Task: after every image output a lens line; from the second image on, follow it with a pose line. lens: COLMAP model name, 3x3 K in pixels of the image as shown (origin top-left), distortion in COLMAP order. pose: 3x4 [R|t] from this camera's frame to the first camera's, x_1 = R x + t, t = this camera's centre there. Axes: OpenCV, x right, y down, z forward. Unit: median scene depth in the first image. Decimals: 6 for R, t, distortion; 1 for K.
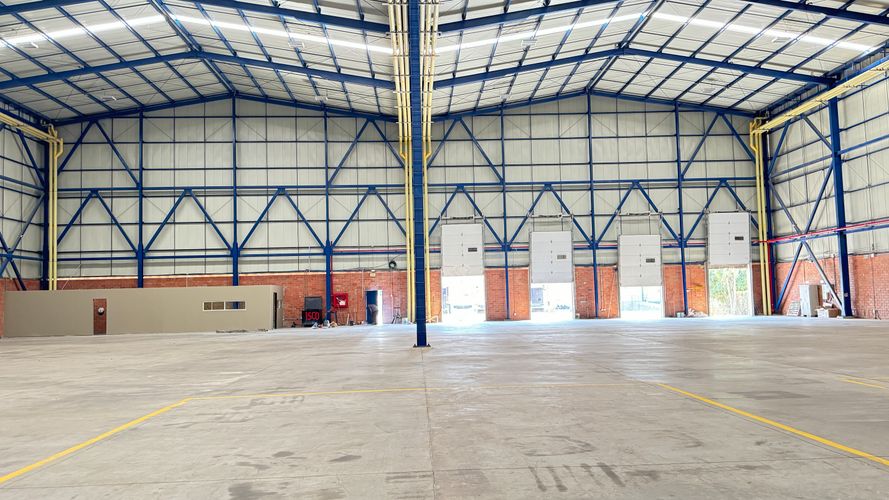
lens RADIAL K [[695.4, 0, 449.2], [0, 695.4, 248.0], [0, 0, 1]] dist [0.131698, -0.252573]
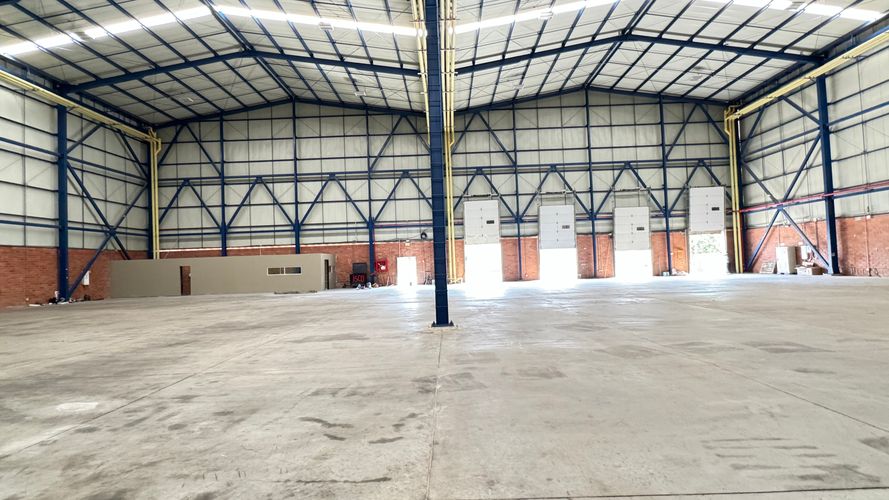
lens RADIAL K [[345.7, 0, 442.8], [0, 345.7, 252.5], [0, 0, 1]] dist [-0.001281, -0.000228]
pose [[0.998319, -0.014269, -0.056173, -0.015218], [0.016452, 0.999120, 0.038581, 0.030498], [0.055573, -0.039440, 0.997675, 0.401367]]
